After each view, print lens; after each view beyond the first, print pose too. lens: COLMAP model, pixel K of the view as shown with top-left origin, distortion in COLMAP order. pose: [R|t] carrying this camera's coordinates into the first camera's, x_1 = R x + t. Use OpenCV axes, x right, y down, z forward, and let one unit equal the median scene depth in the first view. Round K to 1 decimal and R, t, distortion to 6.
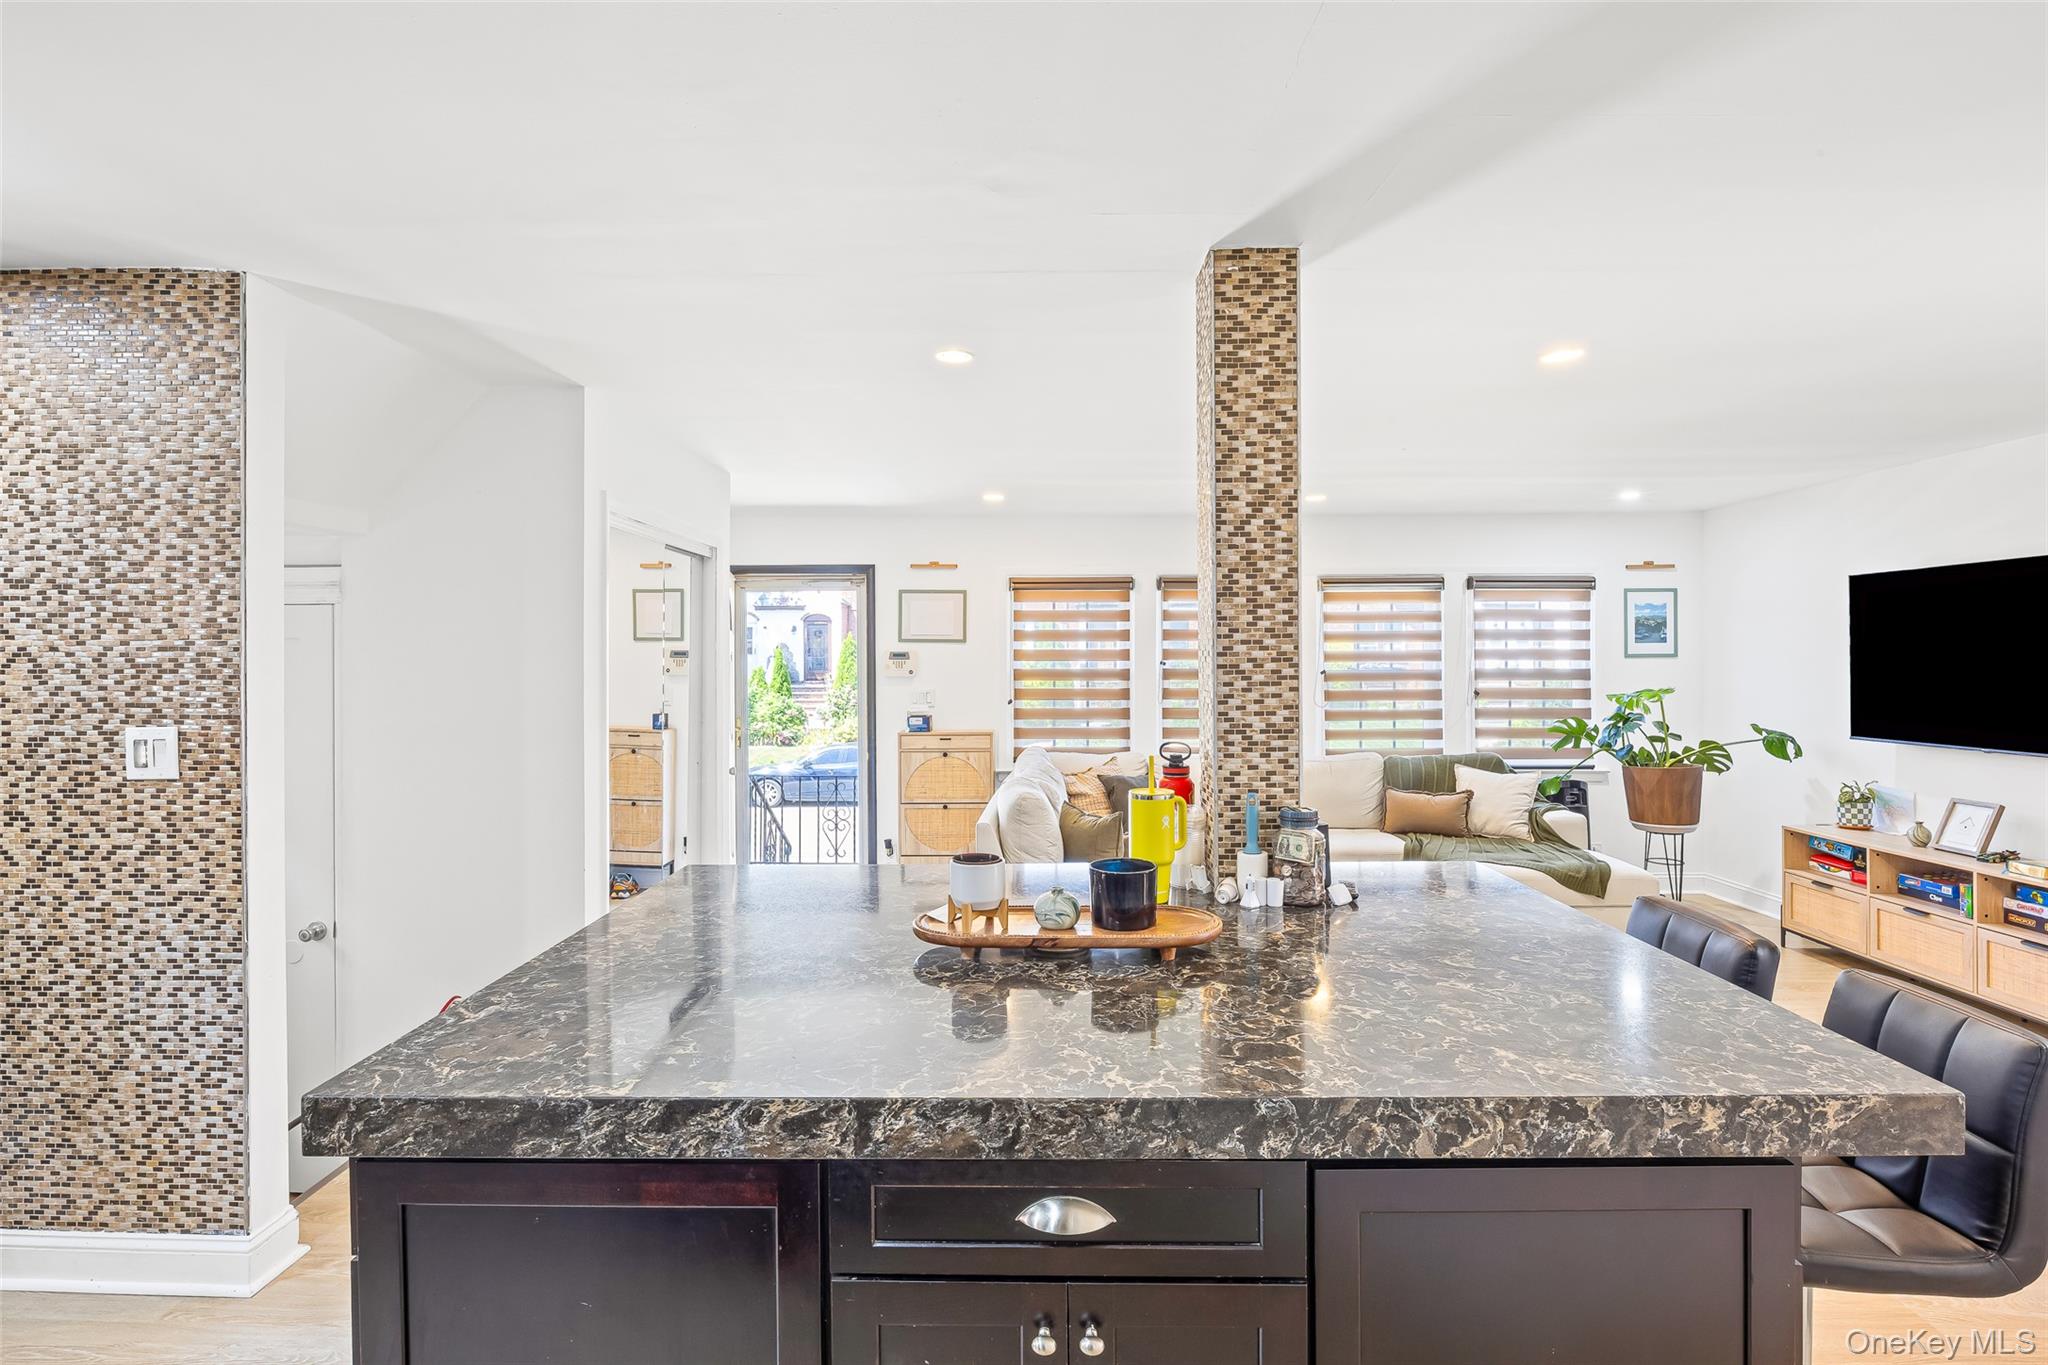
lens RADIAL K [[1017.6, 0, 1026.2], [0, 1017.6, 673.9], [0, 0, 1]] dist [0.001686, 0.000040]
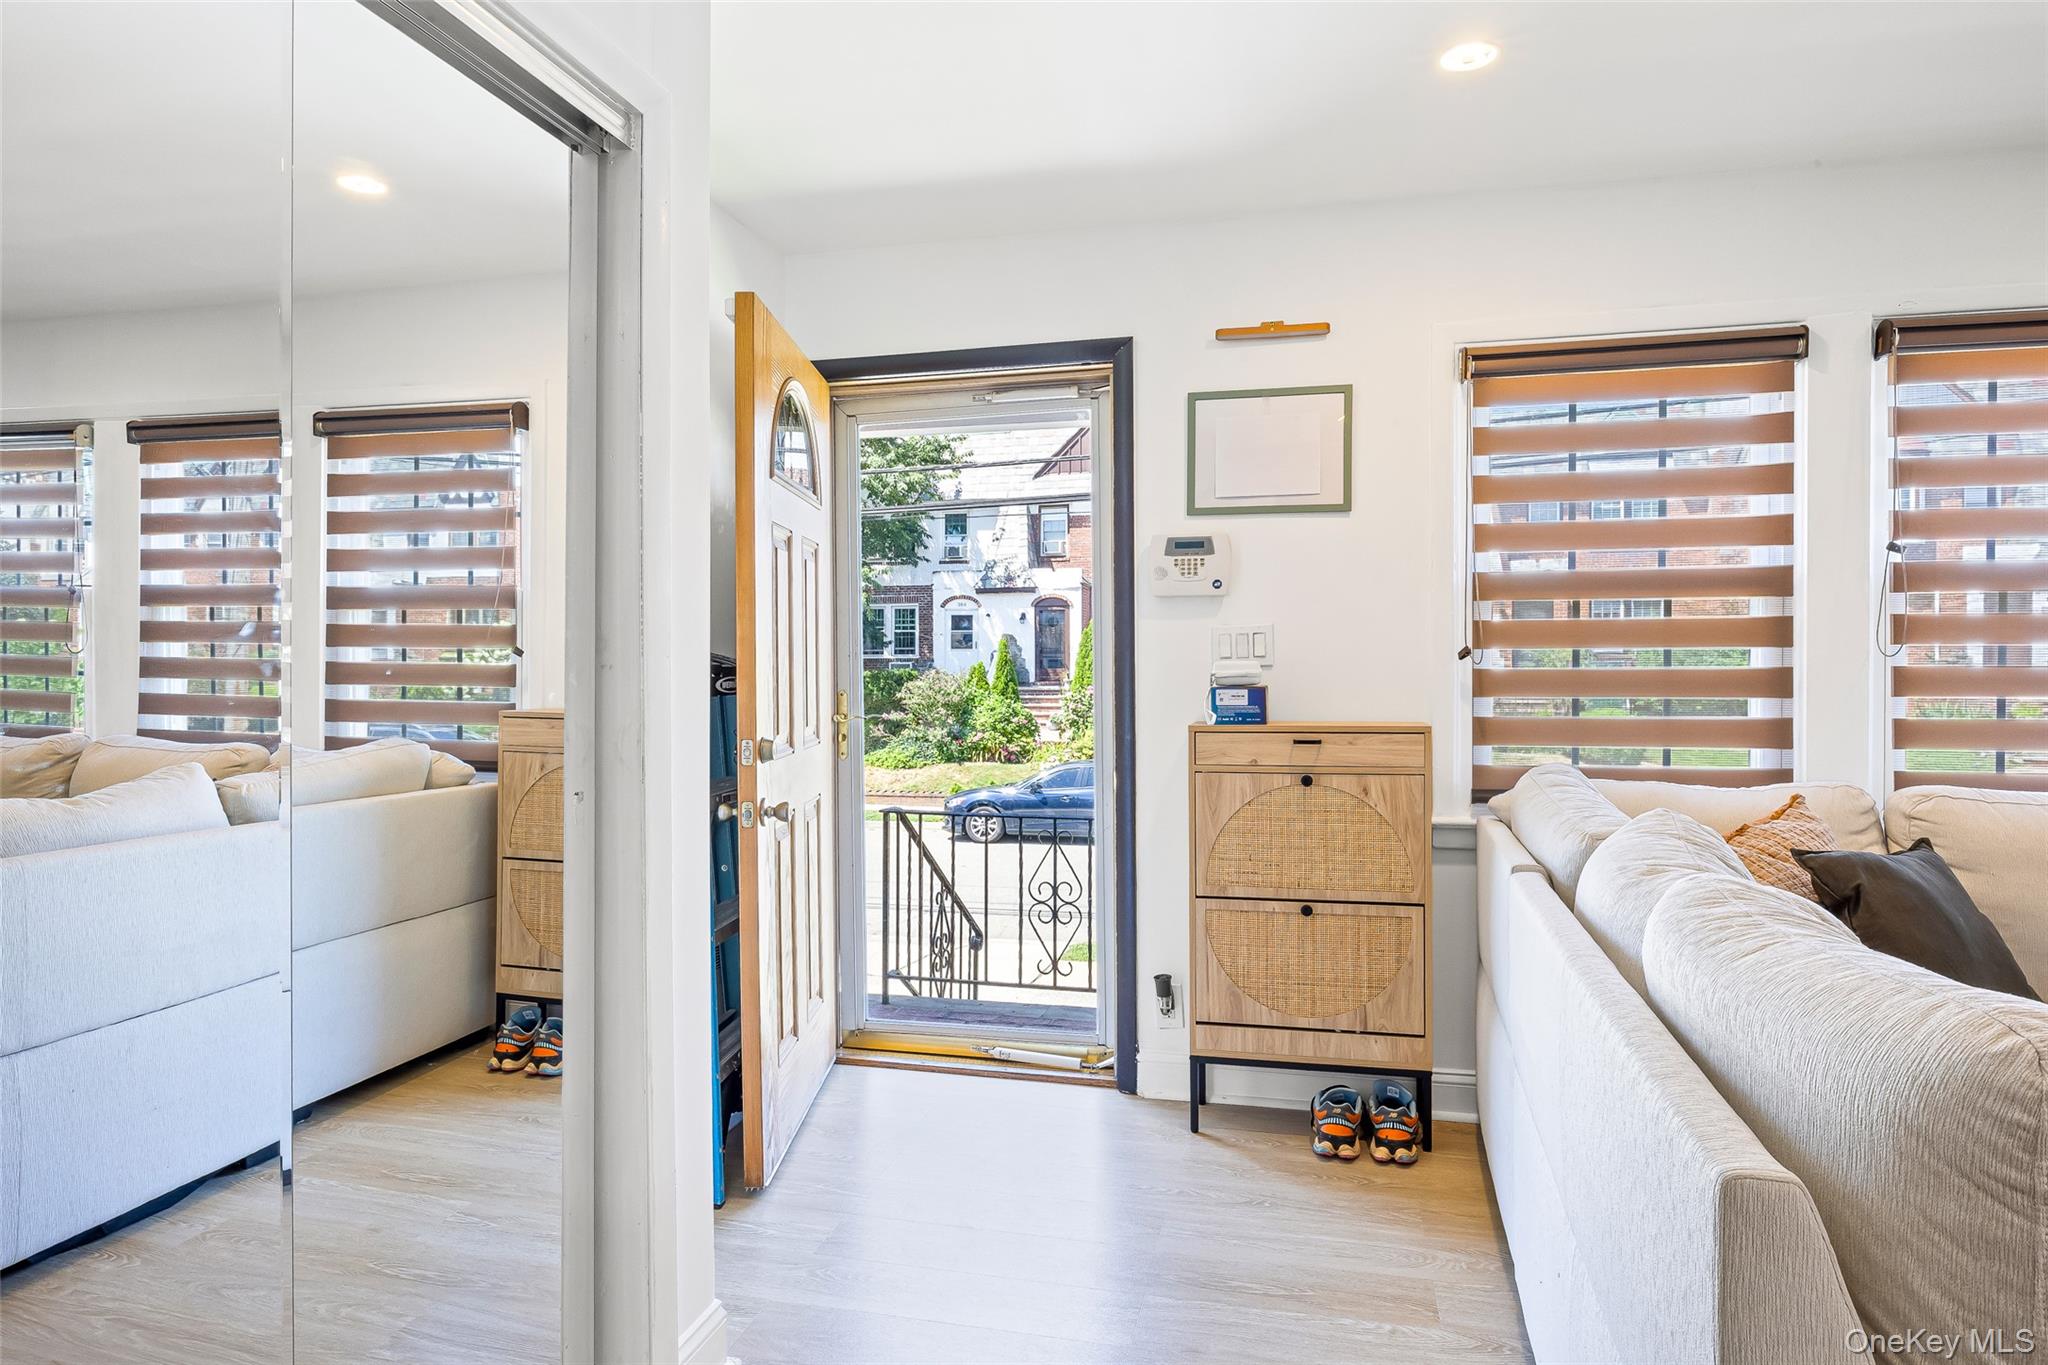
lens RADIAL K [[1263.9, 0, 1020.8], [0, 1263.9, 677.6], [0, 0, 1]] dist [0.002805, -0.001340]
pose [[0.973967, -0.000260, -0.226689, -0.073015], [0.000472, 0.999999, 0.000883, 0.036331], [0.226688, -0.000967, 0.973967, 0.465044]]
